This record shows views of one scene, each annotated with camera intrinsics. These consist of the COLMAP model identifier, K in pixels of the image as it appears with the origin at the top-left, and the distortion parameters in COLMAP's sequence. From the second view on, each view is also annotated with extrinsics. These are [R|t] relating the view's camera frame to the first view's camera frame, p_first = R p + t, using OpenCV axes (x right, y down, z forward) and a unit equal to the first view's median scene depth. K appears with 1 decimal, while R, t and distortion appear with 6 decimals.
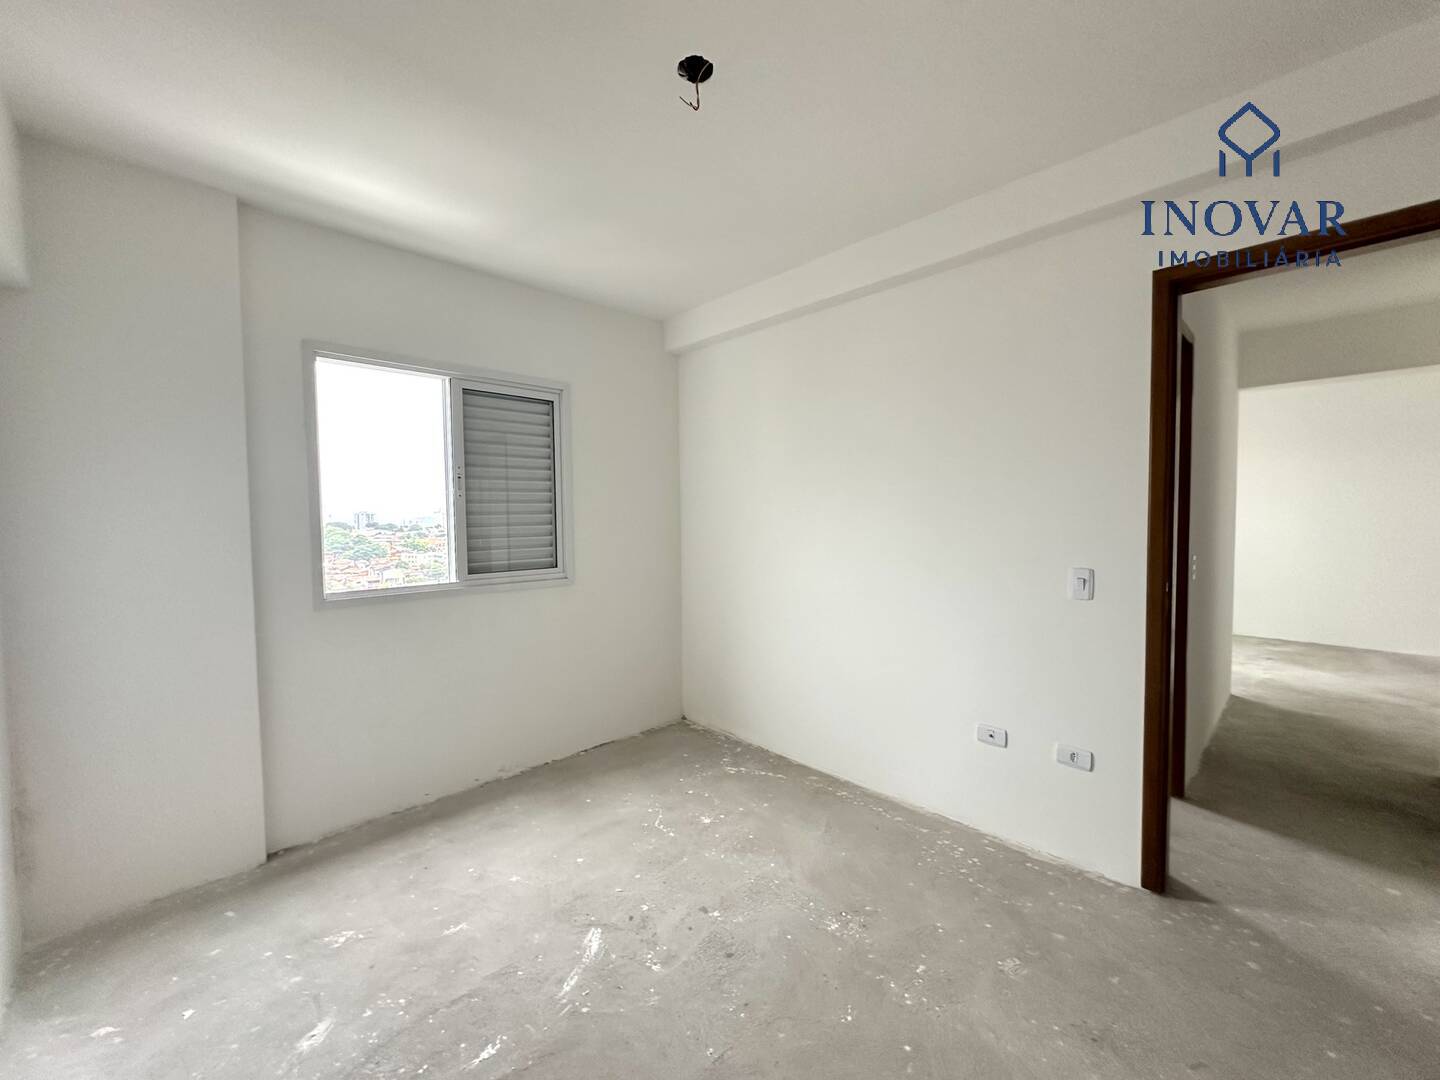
lens RADIAL K [[575.3, 0, 720.4], [0, 575.3, 537.9], [0, 0, 1]] dist [-0.004911, 0.001203]
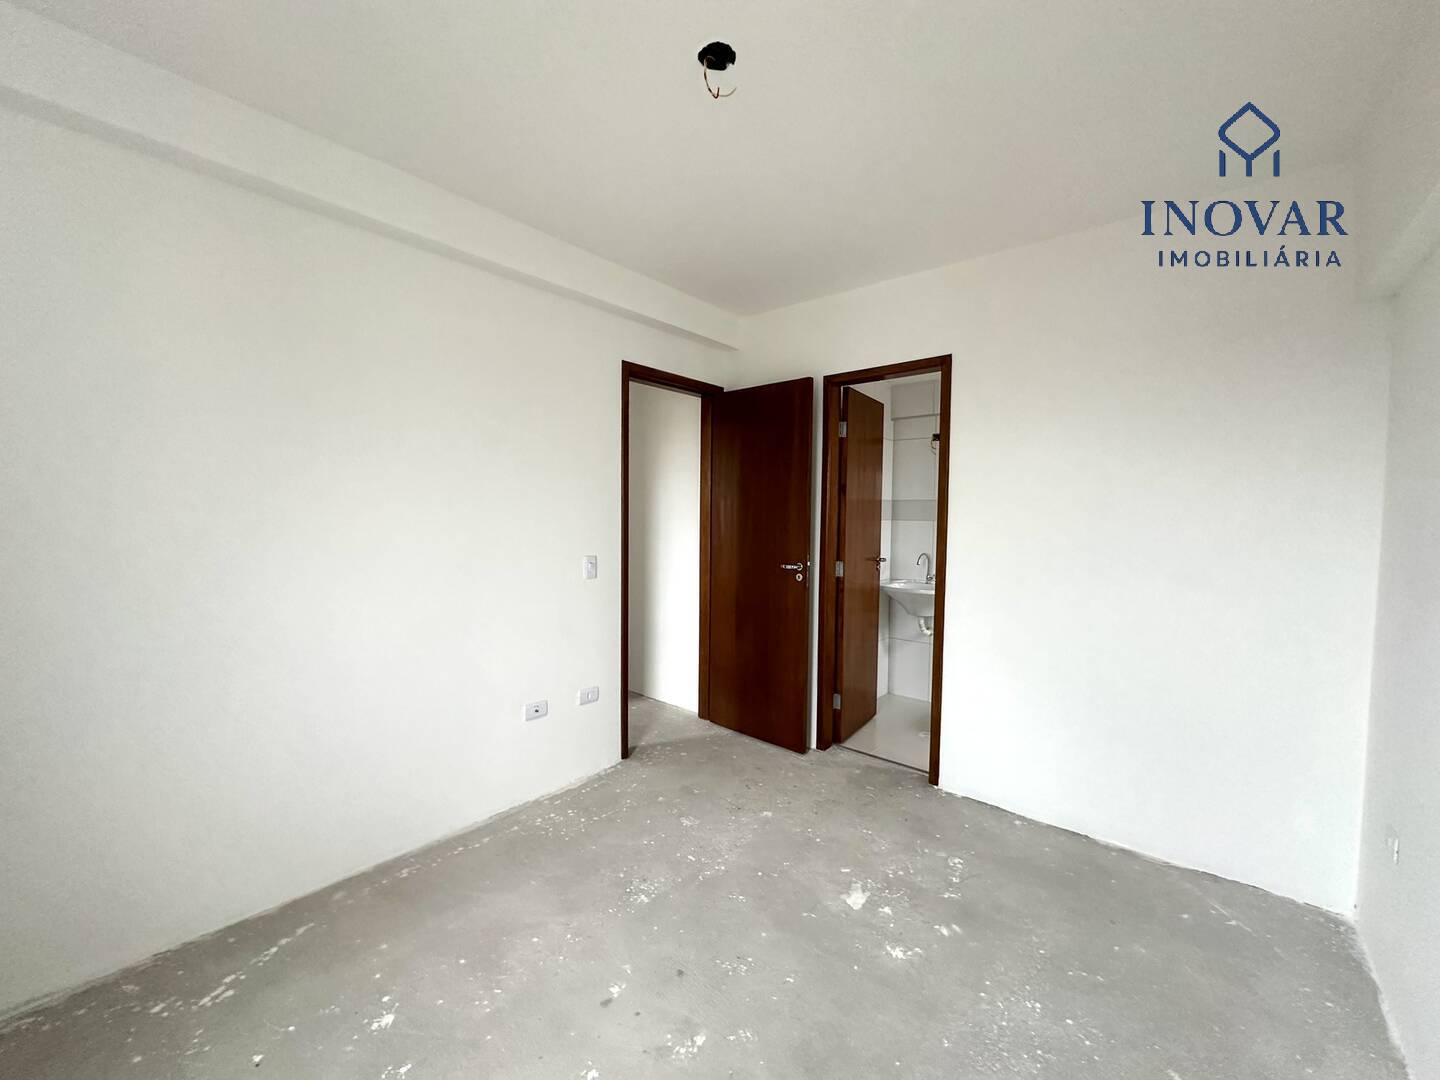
lens RADIAL K [[575.3, 0, 720.4], [0, 575.3, 537.9], [0, 0, 1]] dist [-0.004911, 0.001203]
pose [[-0.099123, -0.034005, 0.994494, -0.603790], [0.030999, 0.998825, 0.037243, -0.024253], [-0.994592, 0.034520, -0.097952, 0.653633]]
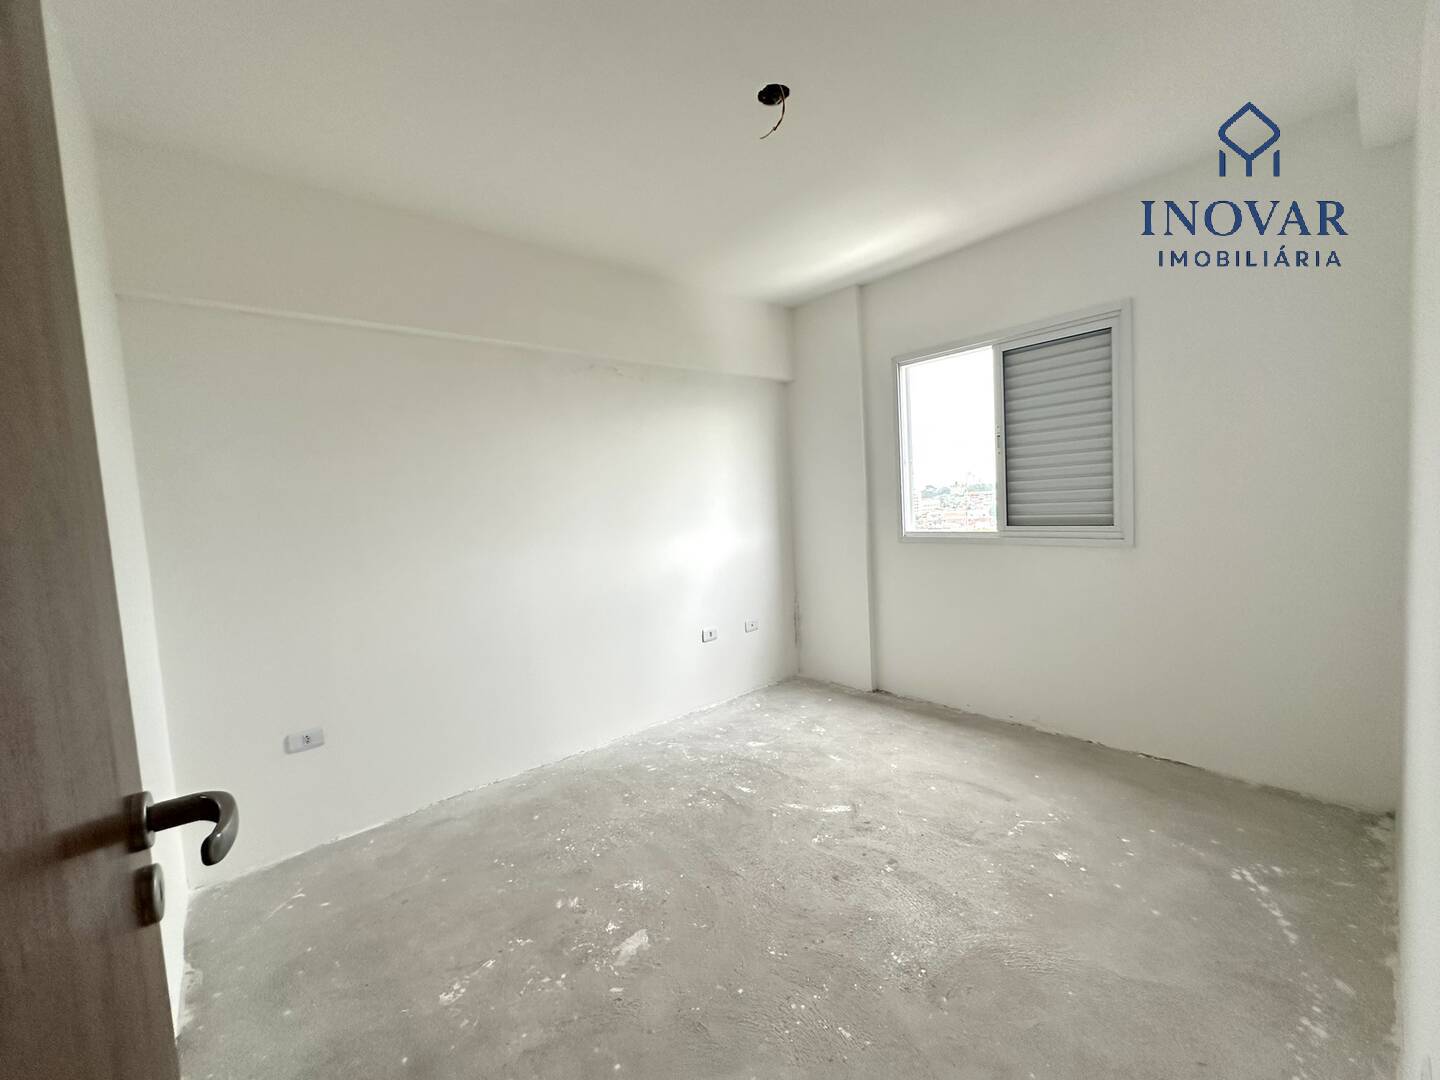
lens RADIAL K [[575.3, 0, 720.4], [0, 575.3, 537.9], [0, 0, 1]] dist [-0.004911, 0.001203]
pose [[-0.052739, 0.078139, -0.995547, 0.697718], [0.016721, 0.996863, 0.077356, -0.006462], [0.998468, -0.012567, -0.053881, 0.552143]]
